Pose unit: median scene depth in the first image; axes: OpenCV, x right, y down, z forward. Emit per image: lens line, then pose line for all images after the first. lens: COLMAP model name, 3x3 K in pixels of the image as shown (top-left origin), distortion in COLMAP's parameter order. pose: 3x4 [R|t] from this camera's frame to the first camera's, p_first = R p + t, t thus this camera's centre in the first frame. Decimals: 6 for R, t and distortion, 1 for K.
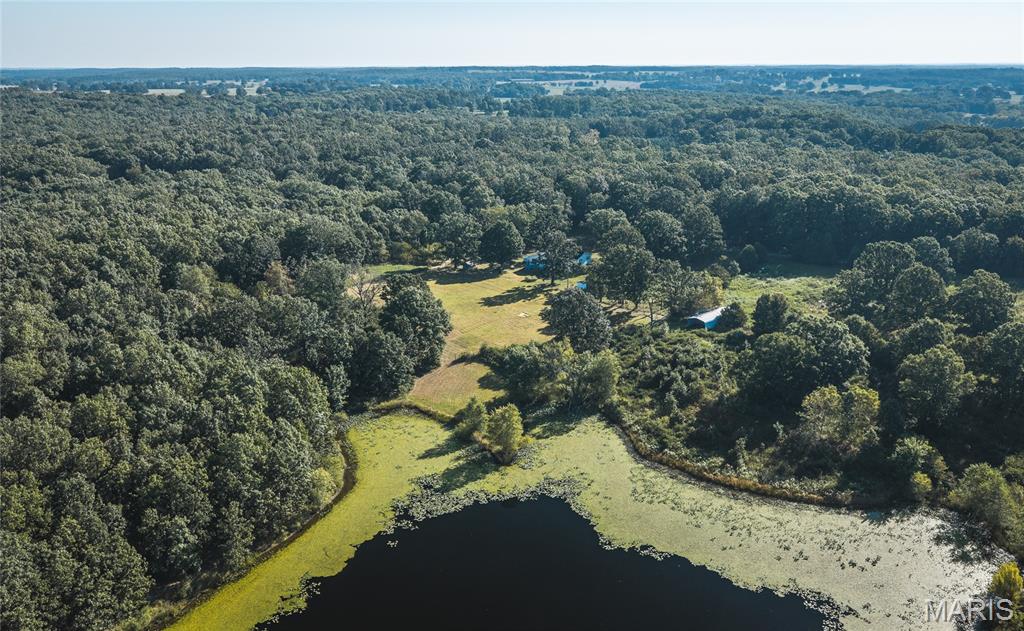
lens RADIAL K [[811.2, 0, 511.3], [0, 811.2, 316.4], [0, 0, 1]] dist [-0.010540, -0.008030]
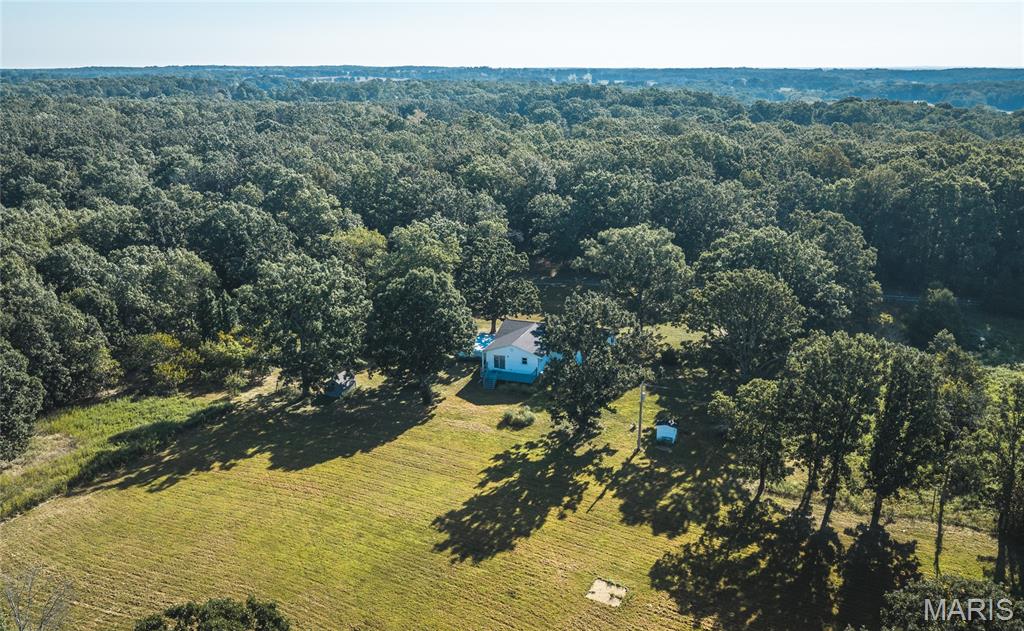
lens RADIAL K [[811.2, 0, 515.1], [0, 811.2, 314.5], [0, 0, 1]] dist [-0.010540, -0.008030]
pose [[0.954317, -0.080507, 0.287744, -0.065597], [0.082400, 0.996584, 0.005548, -0.074078], [-0.287208, 0.018416, 0.957691, 0.472527]]
